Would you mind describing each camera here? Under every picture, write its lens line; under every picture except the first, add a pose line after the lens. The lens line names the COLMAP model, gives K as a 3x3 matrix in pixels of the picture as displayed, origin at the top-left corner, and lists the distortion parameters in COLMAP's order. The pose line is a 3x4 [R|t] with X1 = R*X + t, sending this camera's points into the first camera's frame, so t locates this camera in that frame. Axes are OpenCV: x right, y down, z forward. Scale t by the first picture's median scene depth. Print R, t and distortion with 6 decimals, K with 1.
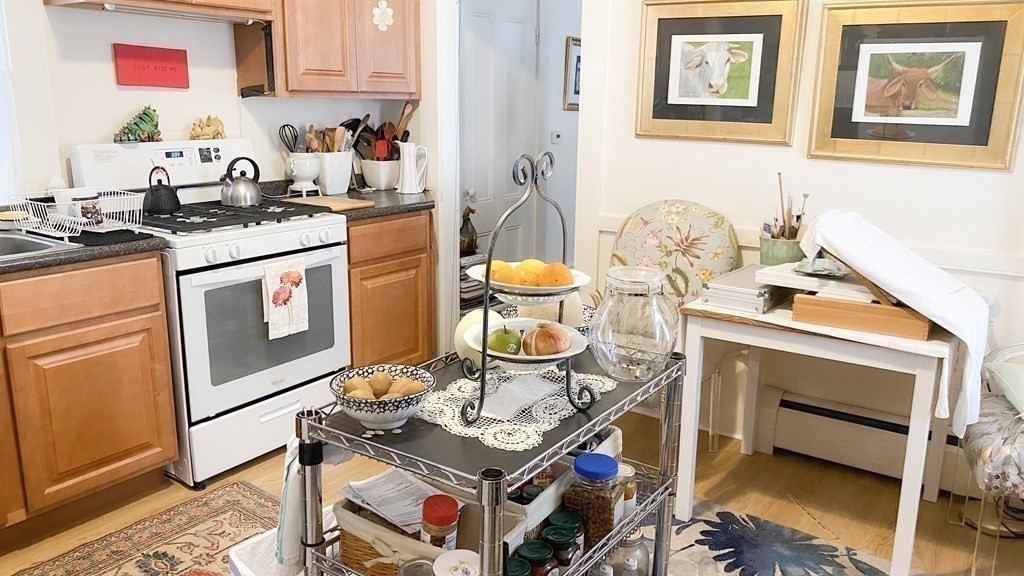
lens RADIAL K [[797.9, 0, 506.4], [0, 797.9, 286.9], [0, 0, 1]] dist [0.006234, 0.001313]
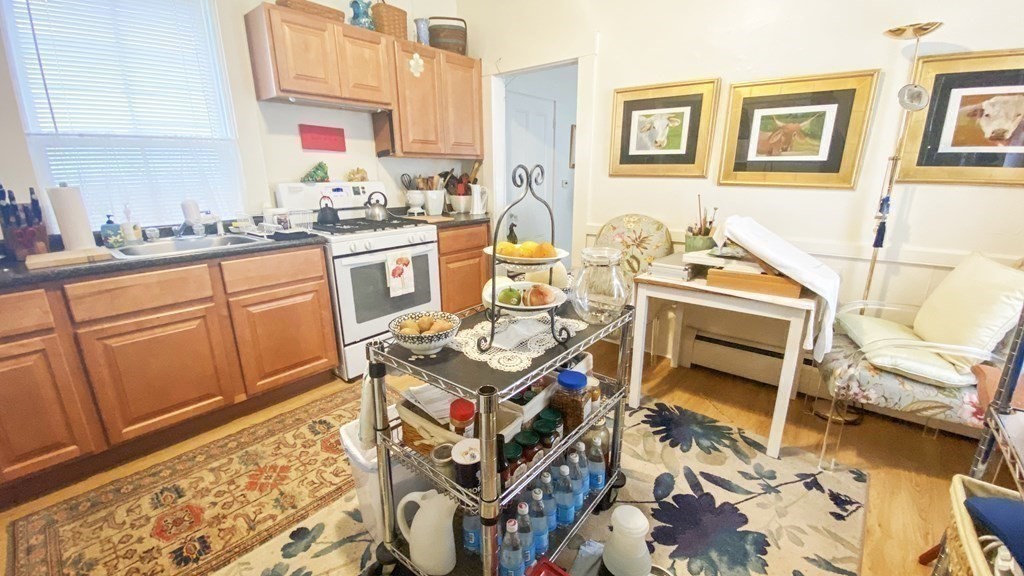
lens RADIAL K [[416.3, 0, 512.0], [0, 416.3, 293.7], [0, 0, 1]] dist [0.024757, -0.019406]
pose [[0.996956, 0.003430, -0.077889, 0.037674], [0.000524, 0.998714, 0.050694, 0.014437], [0.077963, -0.050580, 0.995672, 0.138117]]
